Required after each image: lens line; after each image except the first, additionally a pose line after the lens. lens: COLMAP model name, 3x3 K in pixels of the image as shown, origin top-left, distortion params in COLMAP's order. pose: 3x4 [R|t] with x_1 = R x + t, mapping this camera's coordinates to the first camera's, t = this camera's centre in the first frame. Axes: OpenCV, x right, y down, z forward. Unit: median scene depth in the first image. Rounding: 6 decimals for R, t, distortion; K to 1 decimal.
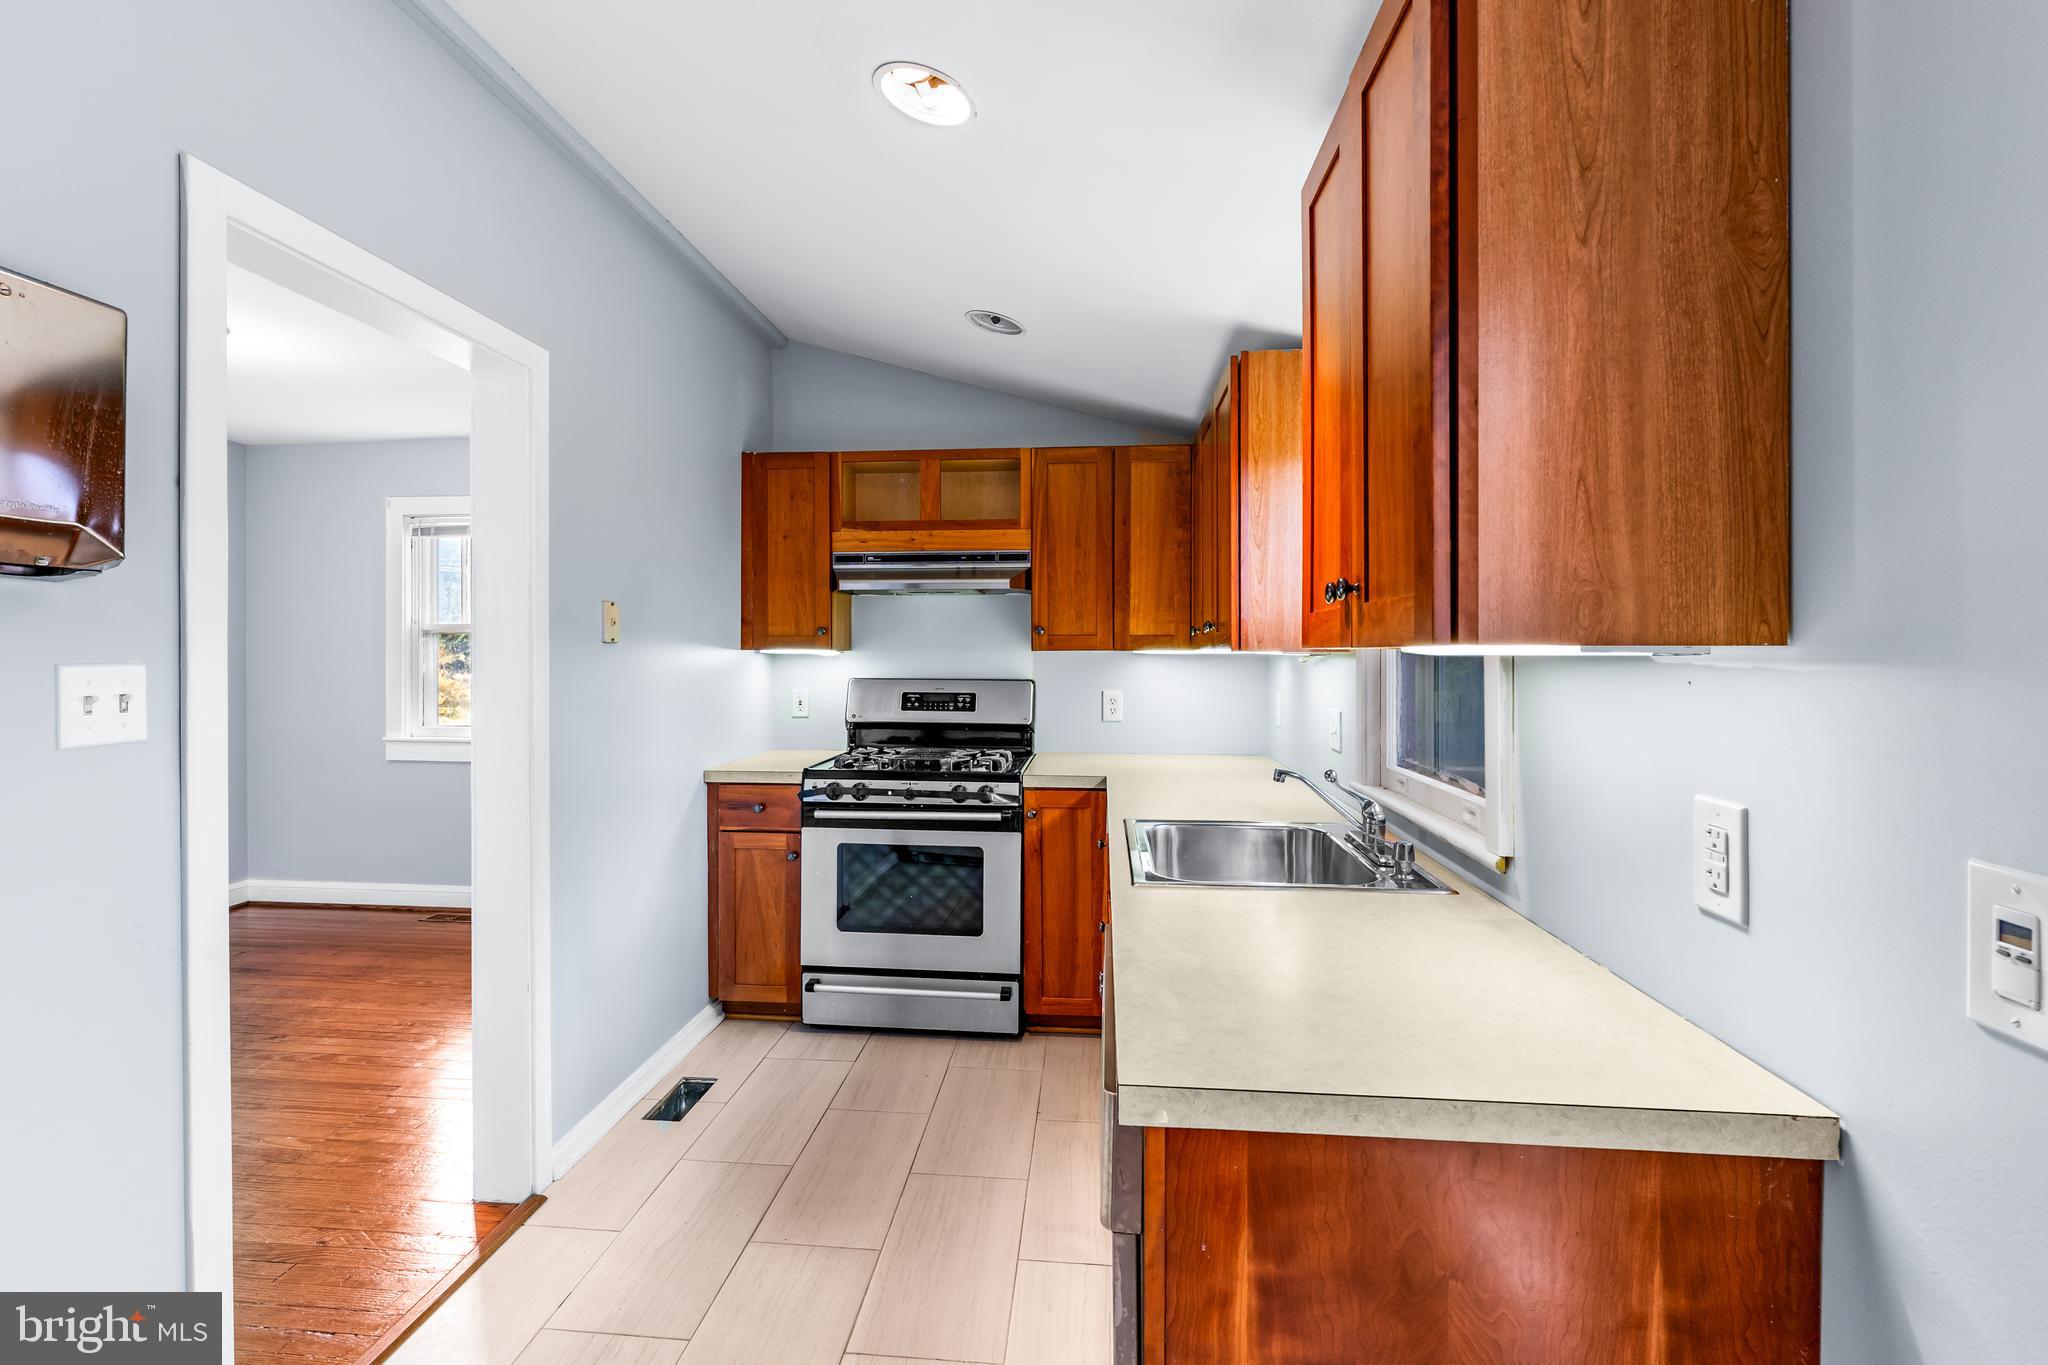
lens RADIAL K [[878.3, 0, 1013.9], [0, 878.3, 662.7], [0, 0, 1]] dist [-0.001815, -0.000143]
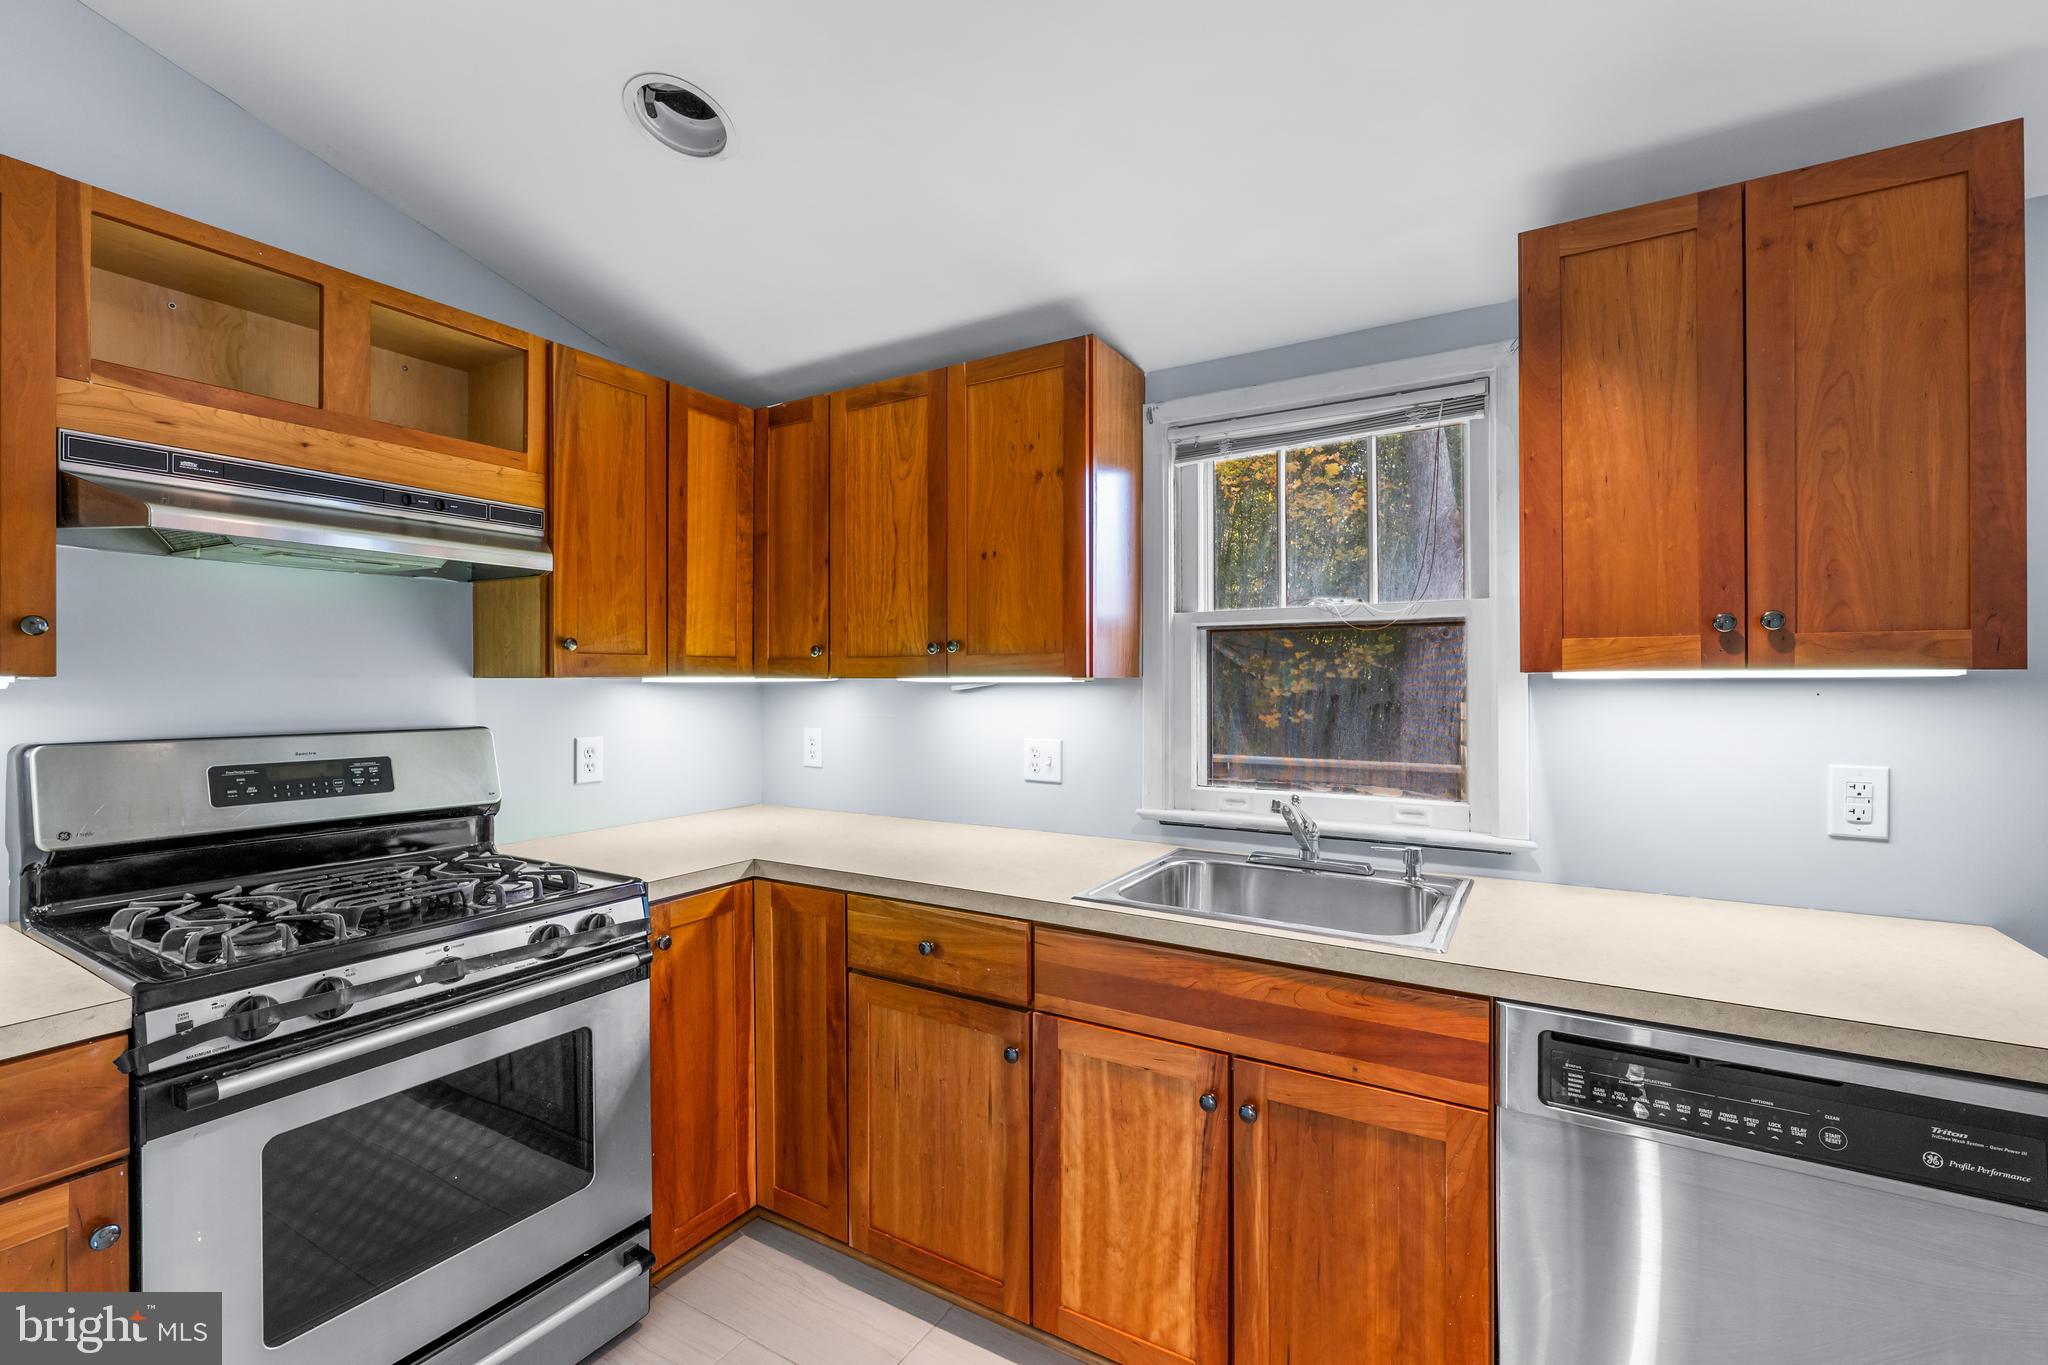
lens RADIAL K [[878.3, 0, 1014.3], [0, 878.3, 682.3], [0, 0, 1]] dist [-0.001815, -0.000143]
pose [[0.445405, -0.004100, 0.895320, -0.379025], [0.011565, 0.999932, -0.001174, -0.005956], [-0.895255, 0.010877, 0.445422, 0.454409]]
